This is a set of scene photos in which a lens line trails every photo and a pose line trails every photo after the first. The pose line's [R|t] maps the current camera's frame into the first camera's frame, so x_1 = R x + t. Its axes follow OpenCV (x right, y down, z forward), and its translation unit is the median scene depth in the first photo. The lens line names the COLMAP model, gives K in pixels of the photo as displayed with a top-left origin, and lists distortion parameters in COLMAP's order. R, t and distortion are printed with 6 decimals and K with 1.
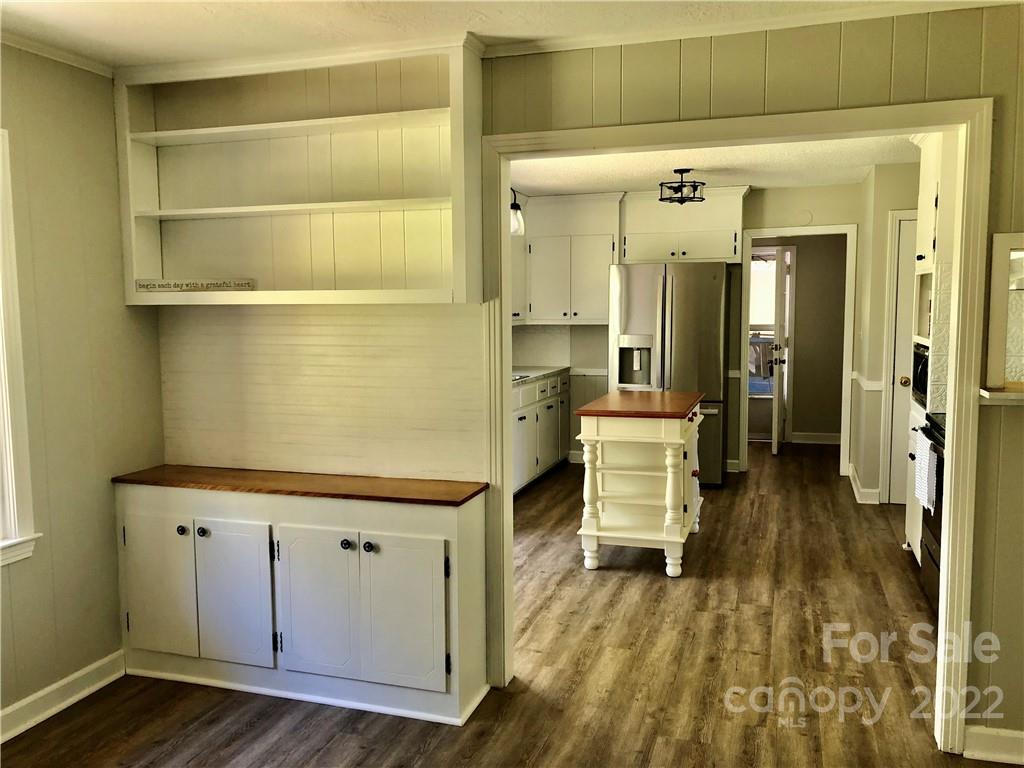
lens RADIAL K [[842.8, 0, 514.8], [0, 842.8, 386.9], [0, 0, 1]] dist [0.034478, -0.022901]
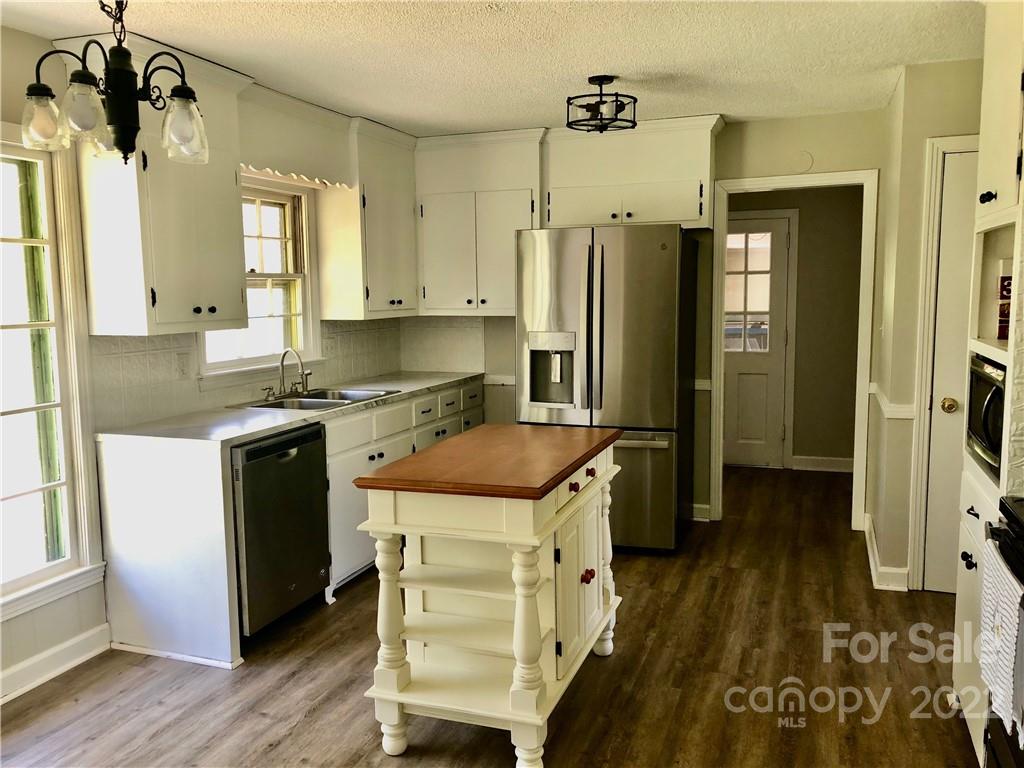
lens RADIAL K [[842.8, 0, 514.4], [0, 842.8, 387.6], [0, 0, 1]] dist [0.034478, -0.022901]
pose [[0.999542, -0.000984, -0.030246, 0.145558], [0.001548, 0.999825, 0.018623, -0.031624], [0.030222, -0.018661, 0.999369, 0.336194]]
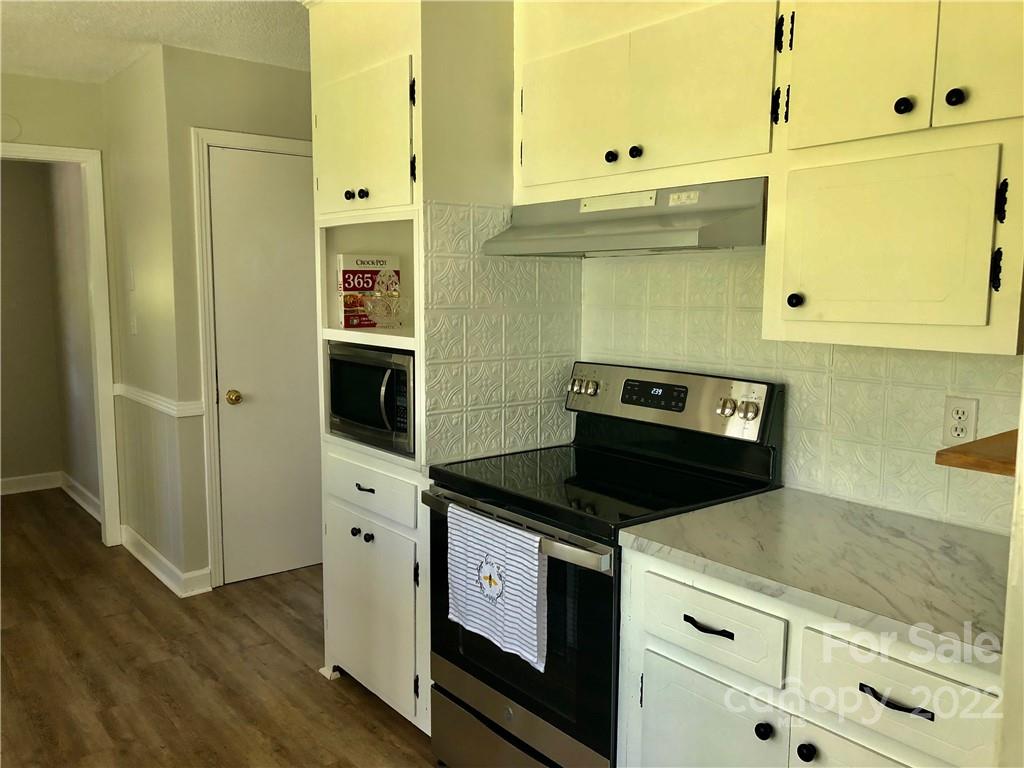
lens RADIAL K [[842.8, 0, 520.0], [0, 842.8, 388.3], [0, 0, 1]] dist [0.034478, -0.022901]
pose [[0.546451, -0.094994, 0.832086, 0.036868], [0.075722, 0.995081, 0.063874, -0.037272], [-0.834061, 0.028103, 0.550956, 0.444481]]
